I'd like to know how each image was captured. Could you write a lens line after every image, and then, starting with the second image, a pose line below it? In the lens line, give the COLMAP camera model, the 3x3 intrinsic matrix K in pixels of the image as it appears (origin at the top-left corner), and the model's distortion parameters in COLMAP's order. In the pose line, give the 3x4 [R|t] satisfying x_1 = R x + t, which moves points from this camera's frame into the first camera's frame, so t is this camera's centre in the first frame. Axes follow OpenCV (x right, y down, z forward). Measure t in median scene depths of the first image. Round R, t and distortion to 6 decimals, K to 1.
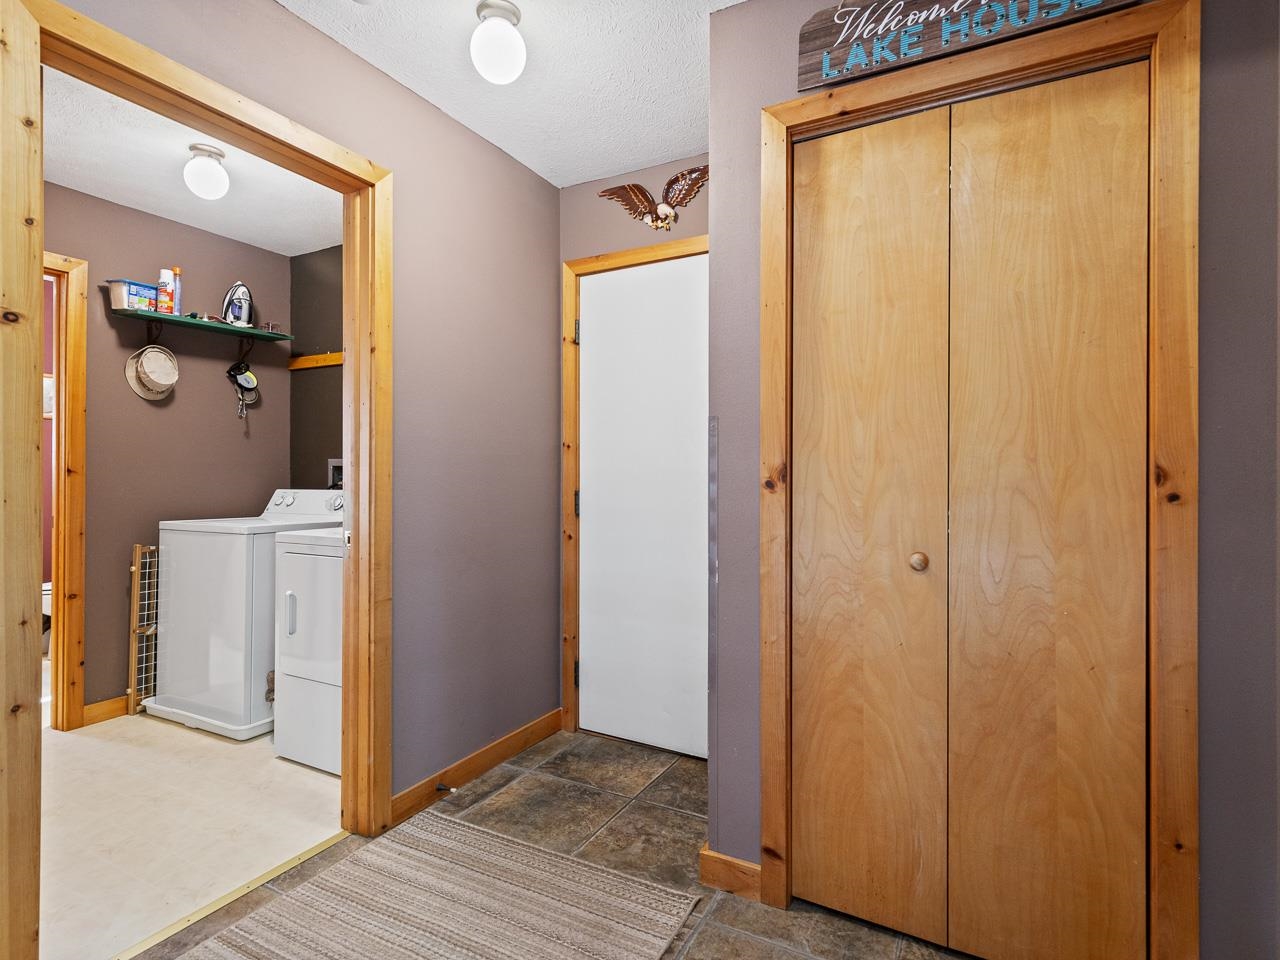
lens RADIAL K [[655.6, 0, 641.0], [0, 655.6, 477.1], [0, 0, 1]] dist [0.009780, -0.000976]
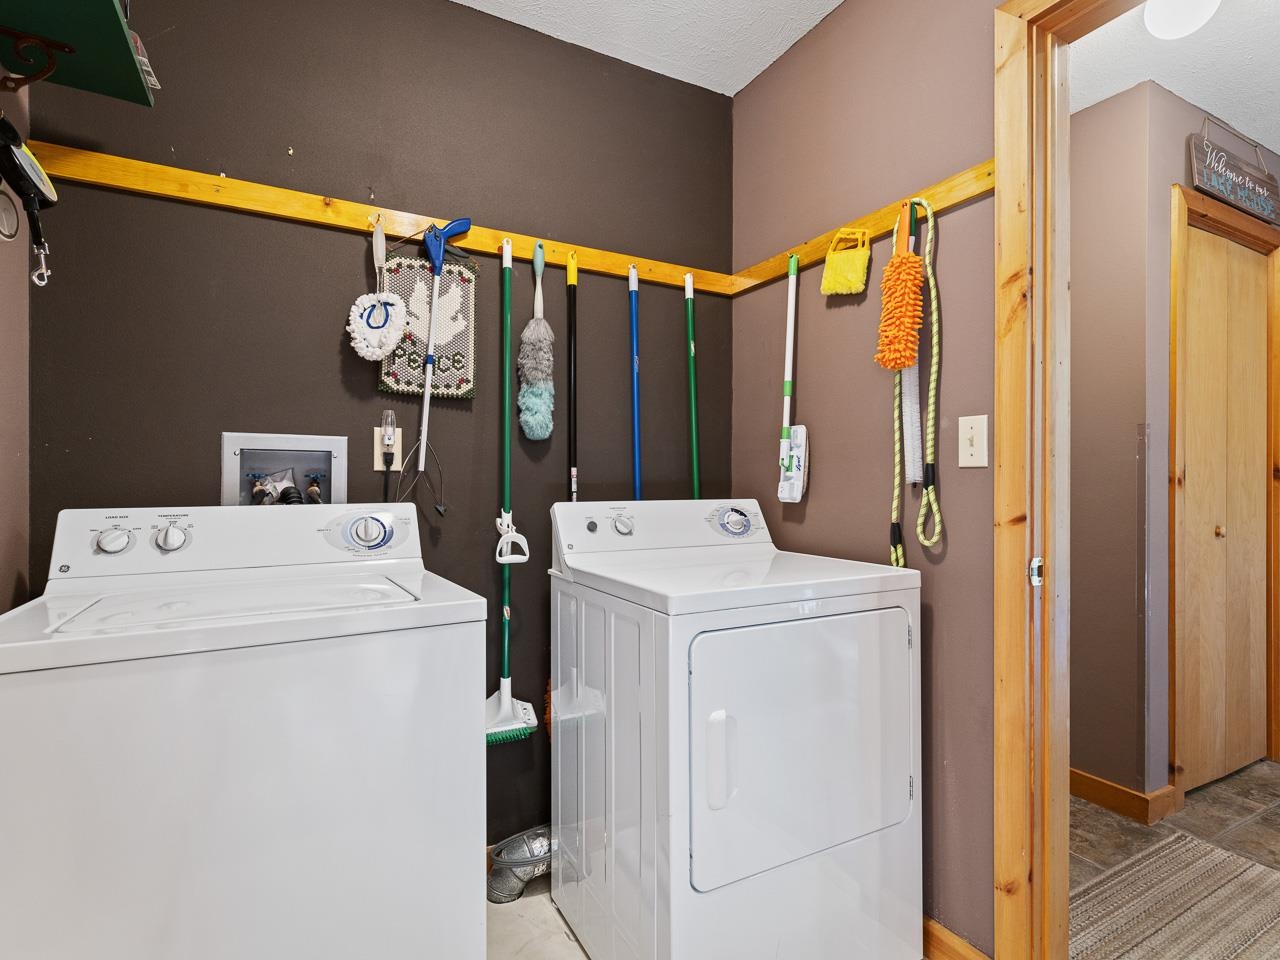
lens RADIAL K [[655.6, 0, 641.5], [0, 655.6, 479.7], [0, 0, 1]] dist [0.009780, -0.000976]
pose [[0.544264, -0.005575, 0.838896, -1.307049], [-0.001388, 0.999971, 0.007546, -0.003612], [-0.838913, -0.005271, 0.544240, 1.063178]]
